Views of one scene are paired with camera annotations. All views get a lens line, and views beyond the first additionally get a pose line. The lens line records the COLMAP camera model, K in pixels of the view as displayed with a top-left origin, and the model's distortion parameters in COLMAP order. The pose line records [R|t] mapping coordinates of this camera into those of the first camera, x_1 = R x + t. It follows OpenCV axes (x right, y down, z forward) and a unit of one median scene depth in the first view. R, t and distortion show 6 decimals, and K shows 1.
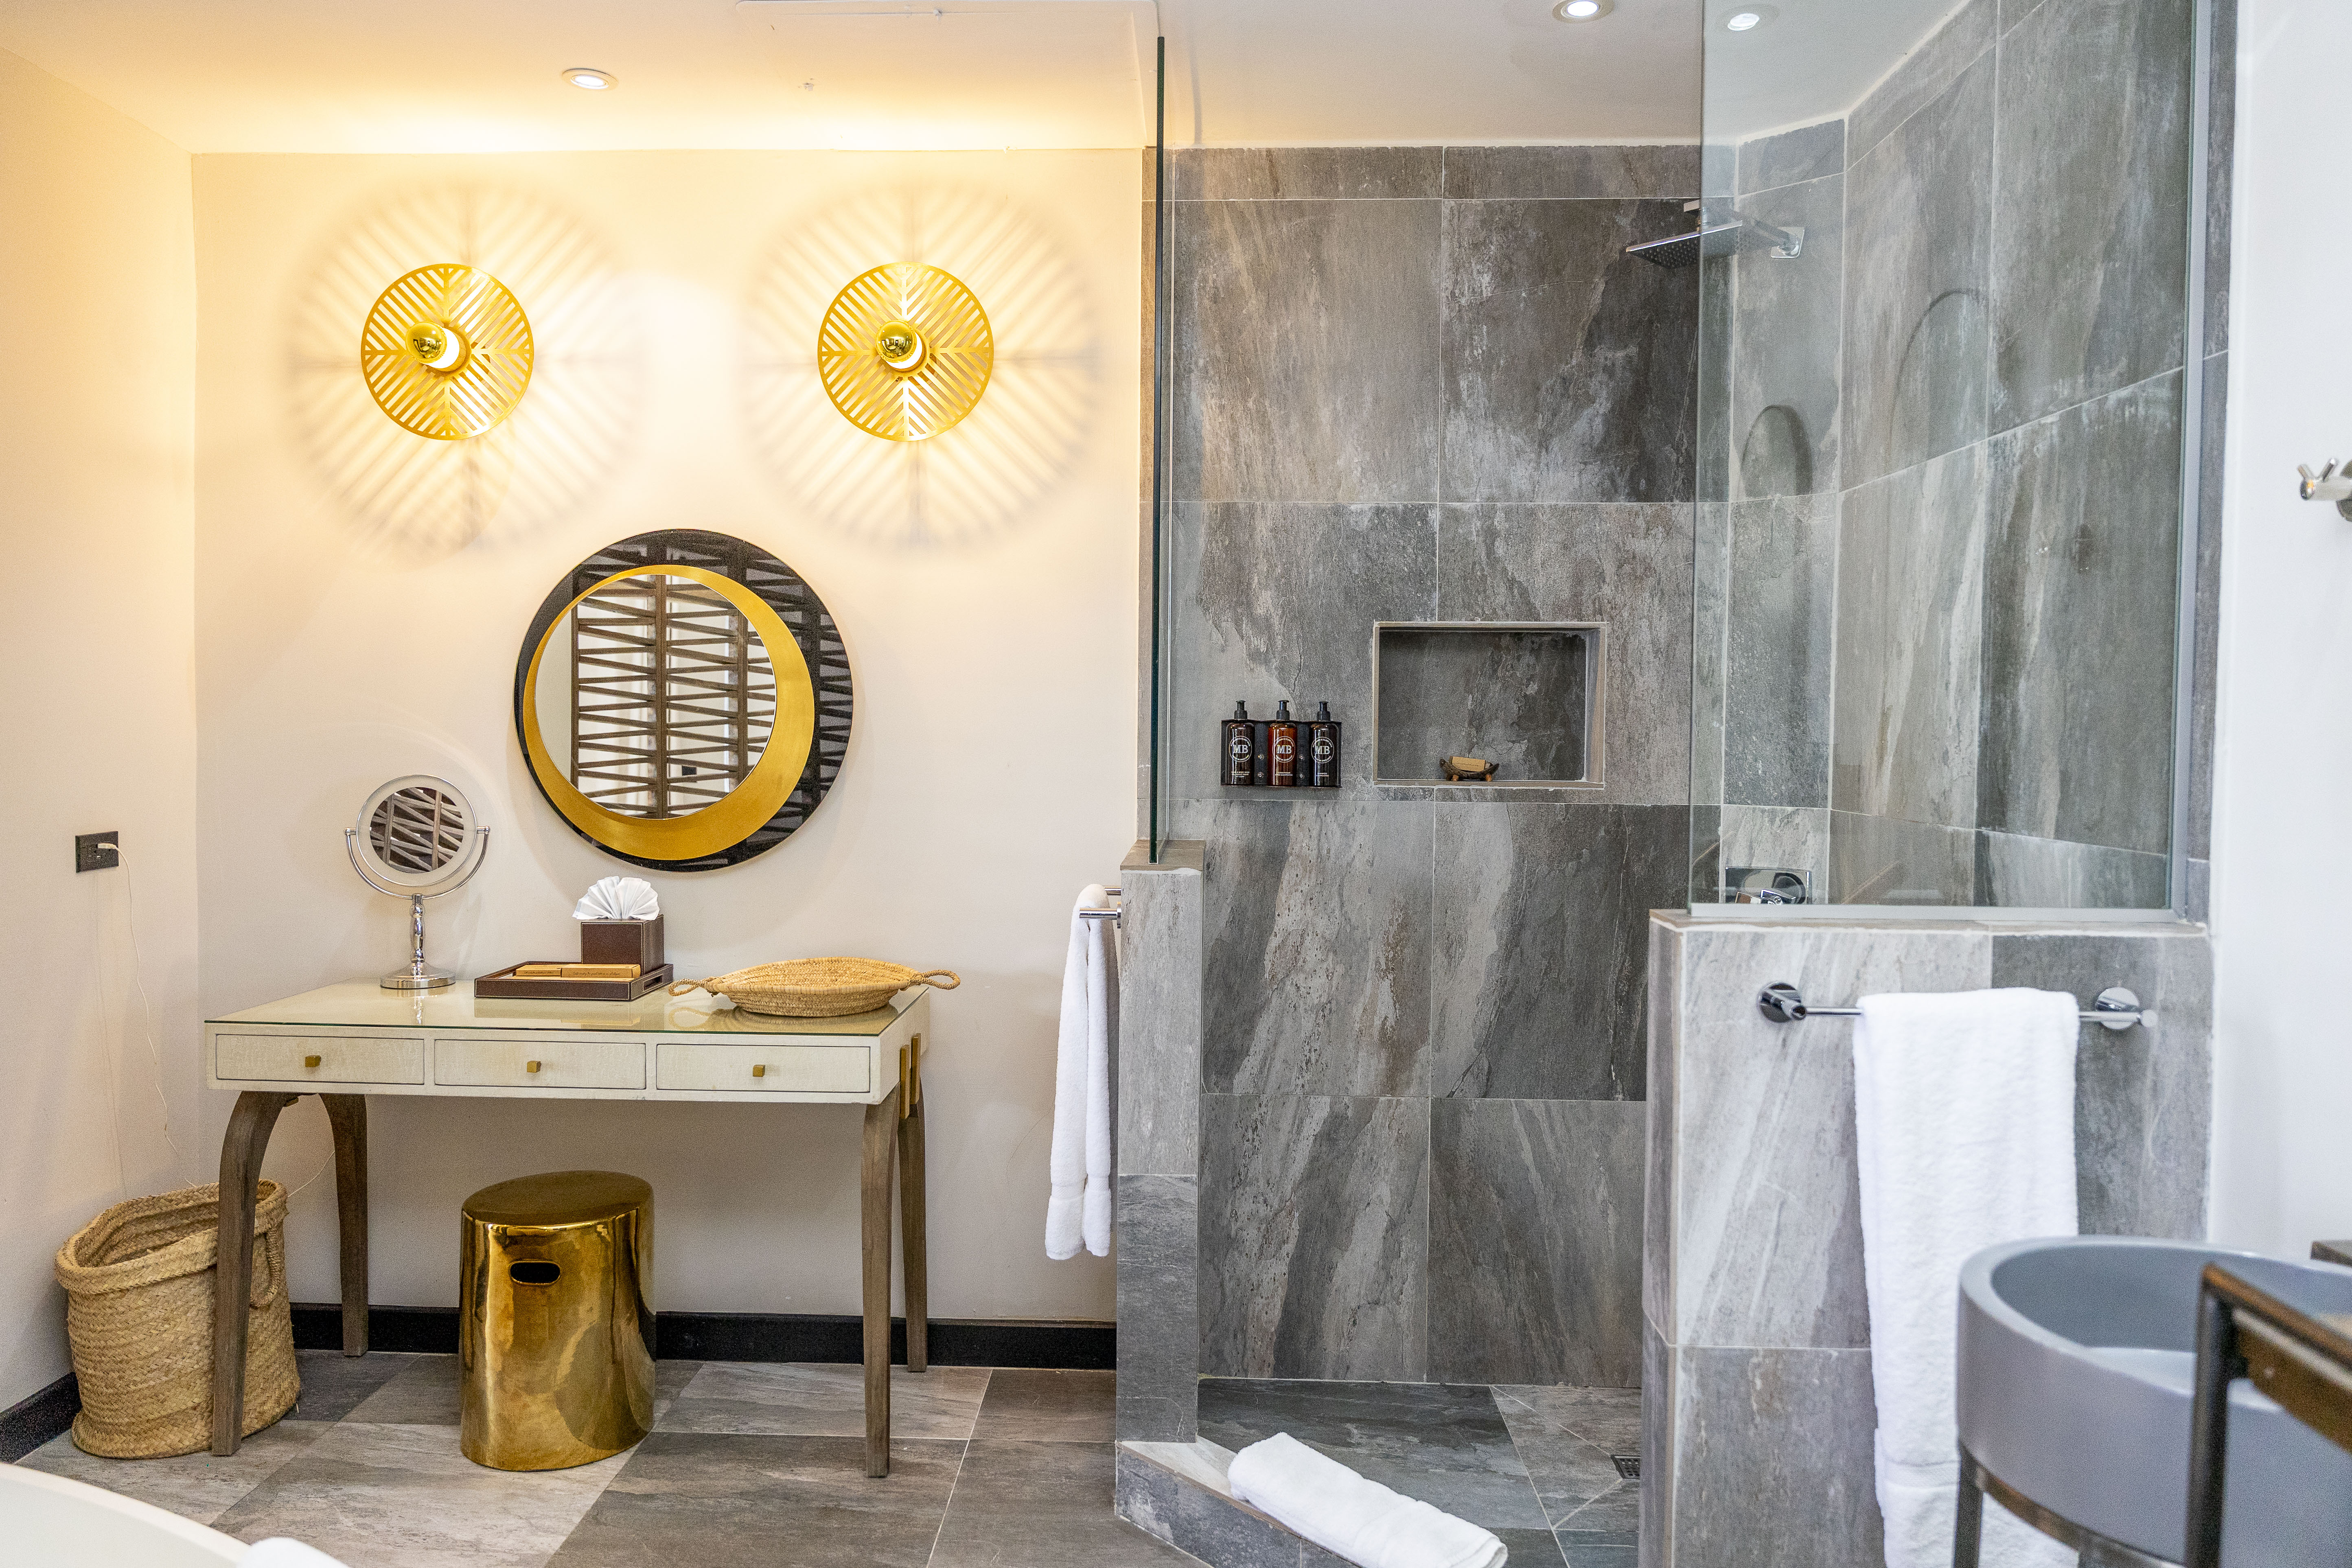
lens RADIAL K [[1590.8, 0, 1114.0], [0, 1590.8, 788.6], [0, 0, 1]] dist [0.008317, -0.015775]
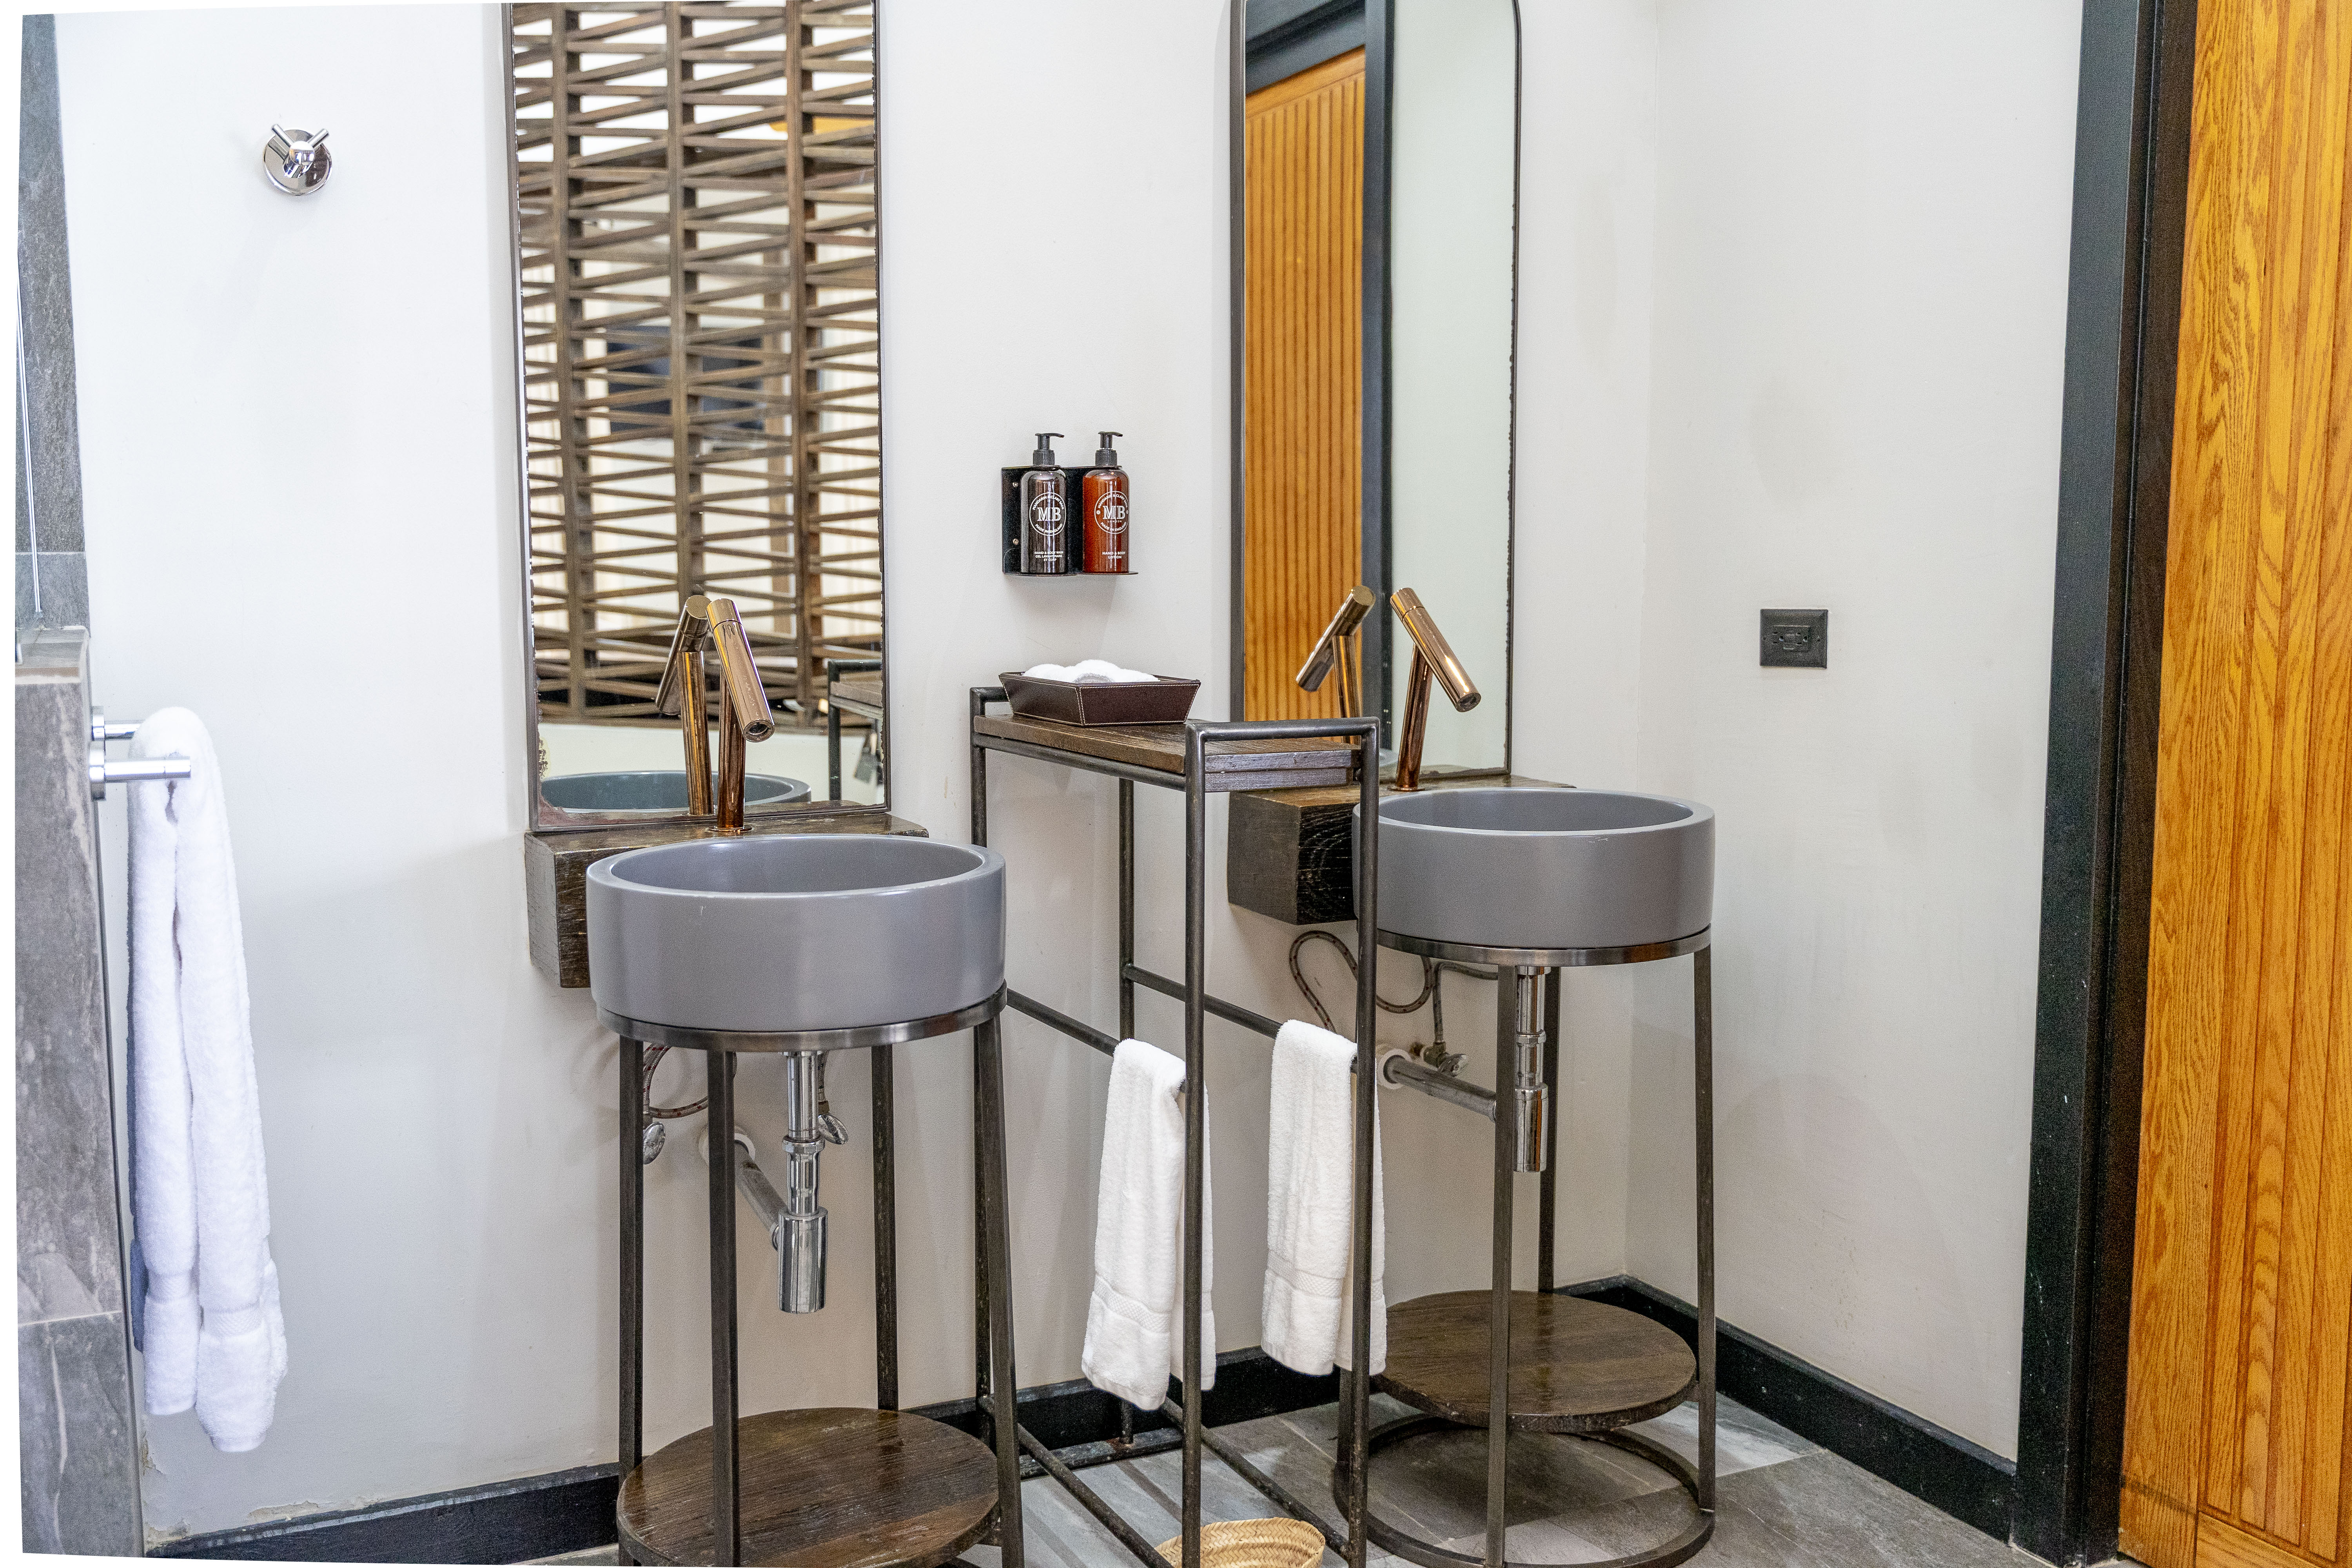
lens RADIAL K [[2233.0, 0, 1162.2], [0, 2233.0, 799.4], [0, 0, 1]] dist [0.002936, -0.001122]
pose [[-0.477654, -0.116309, 0.870815, -0.487950], [0.026103, 0.988882, 0.146396, 0.011689], [-0.878160, 0.092657, -0.469307, 0.775223]]
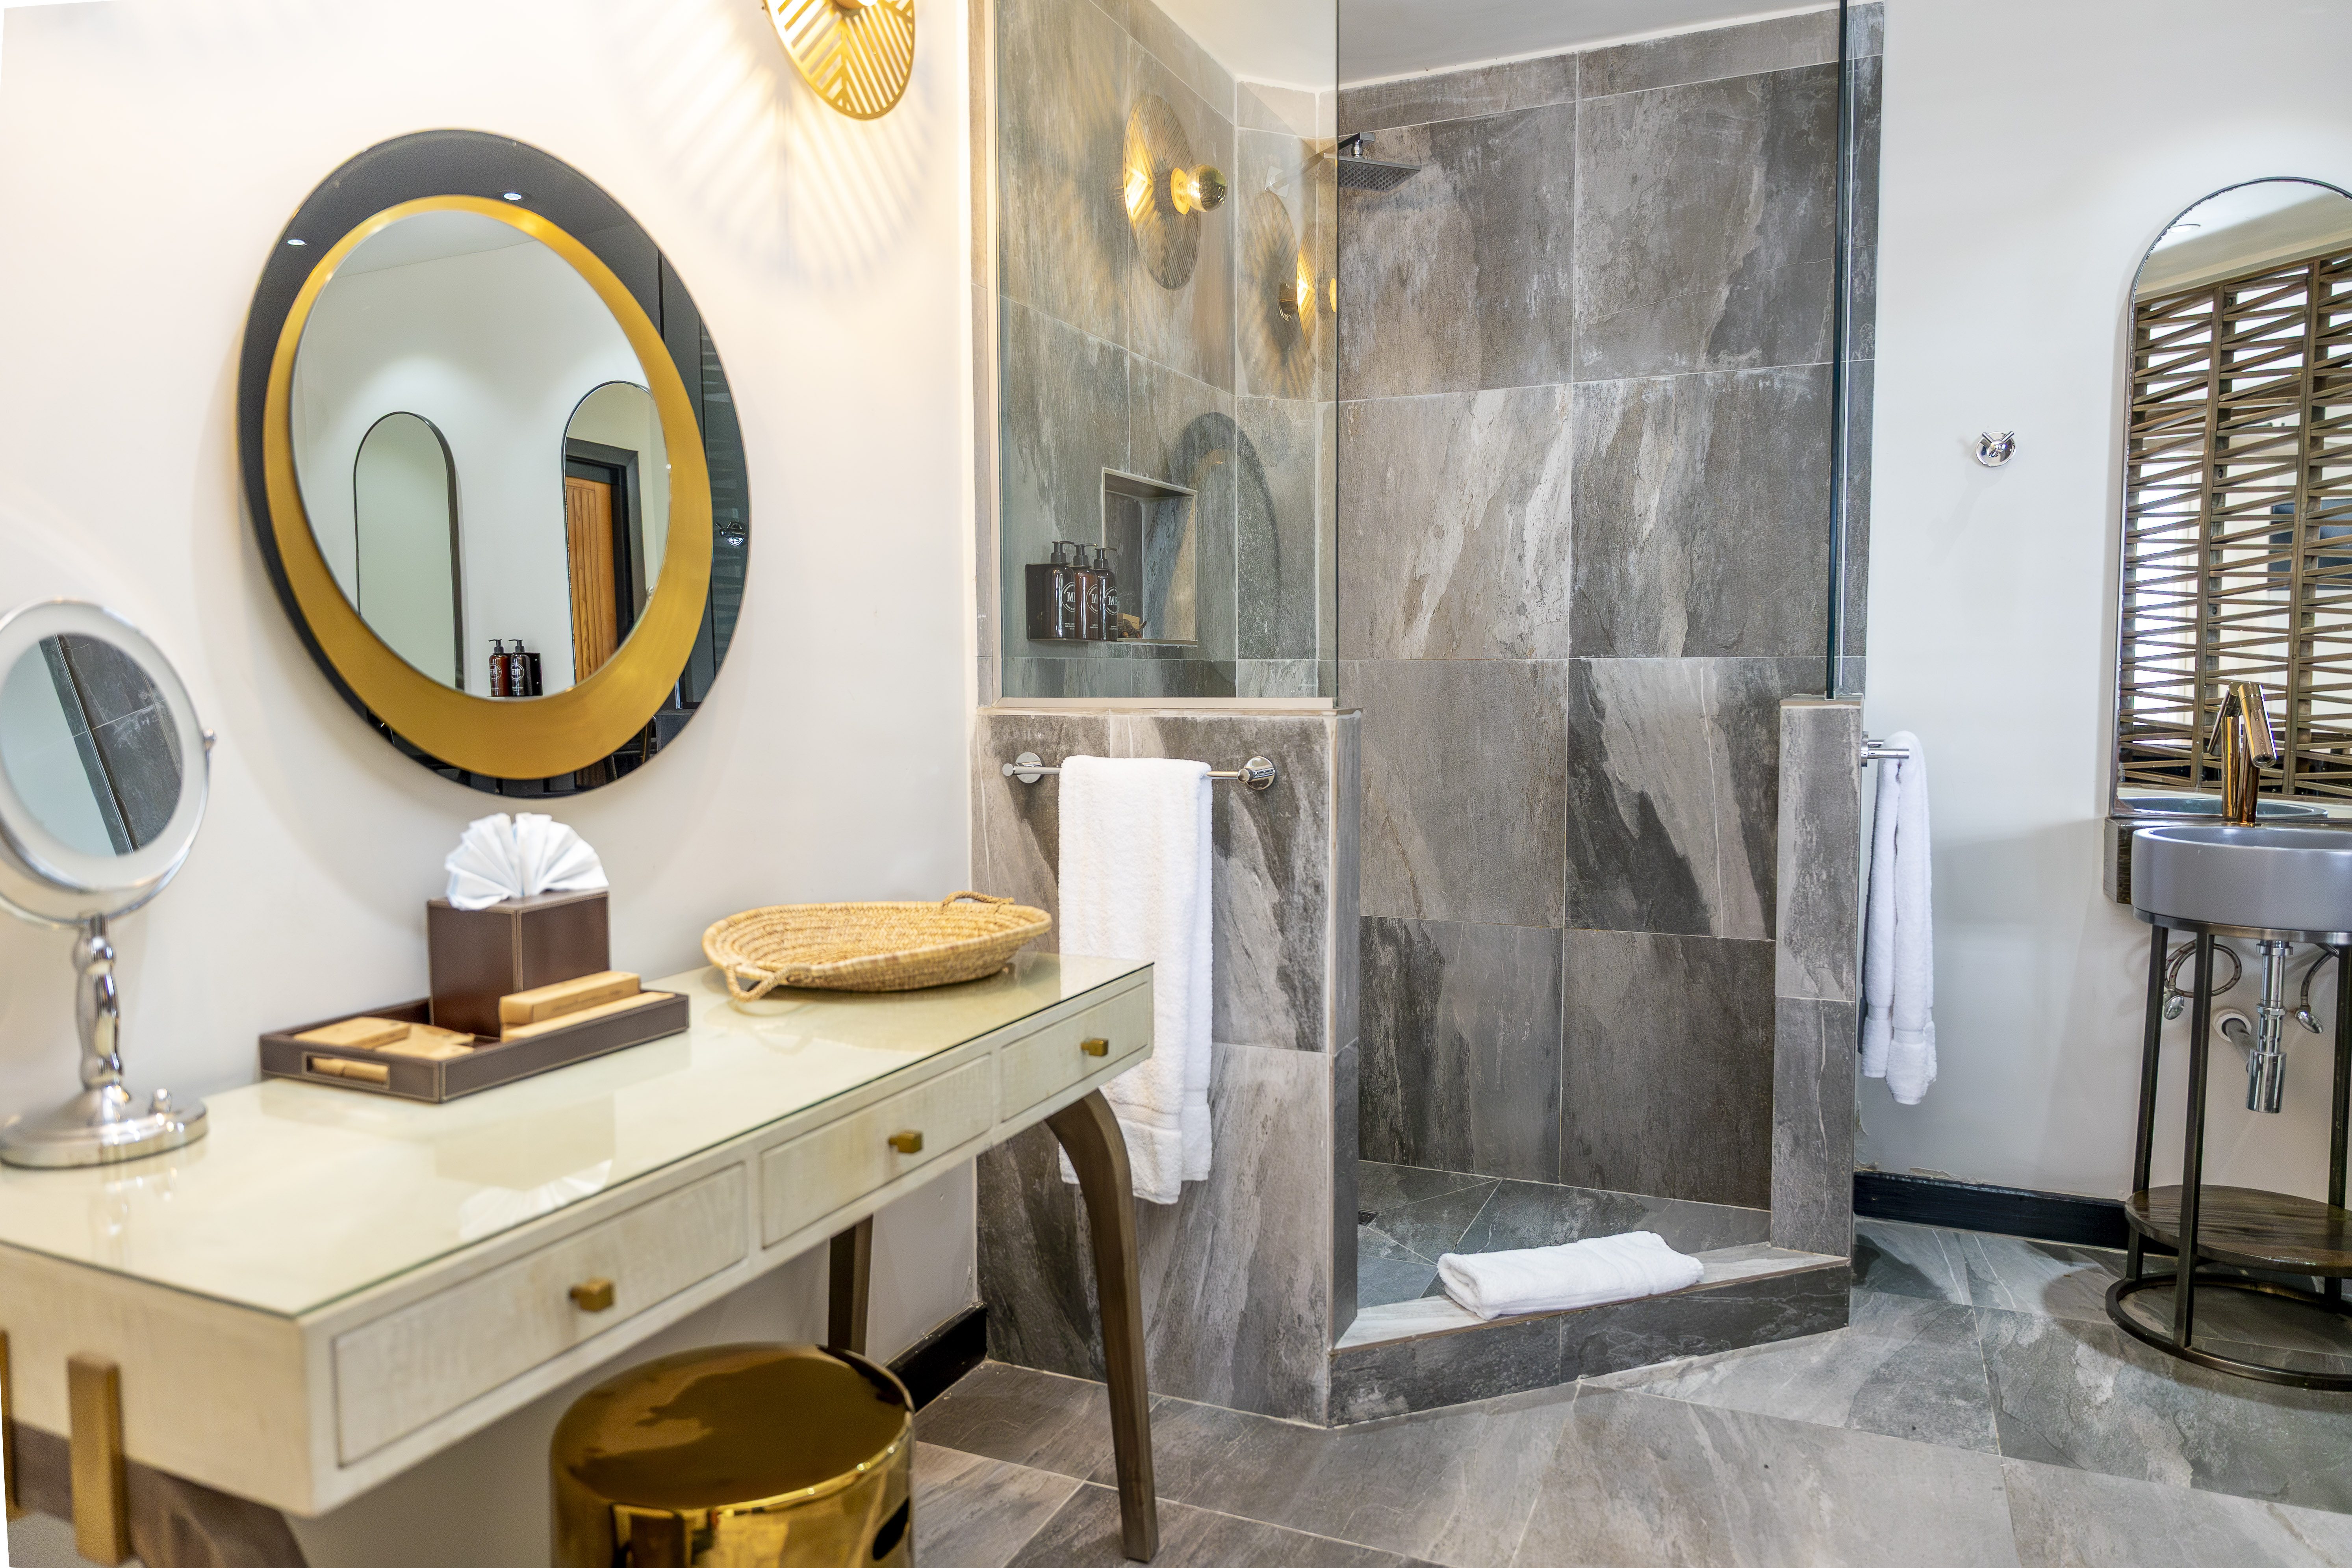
lens RADIAL K [[1590.9, 0, 1114.0], [0, 1590.9, 788.6], [0, 0, 1]] dist [0.008317, -0.015775]
pose [[0.373949, -0.077580, 0.924199, -0.897280], [0.043781, 0.996861, 0.065964, 0.028632], [-0.926415, 0.015795, 0.376171, 0.803946]]
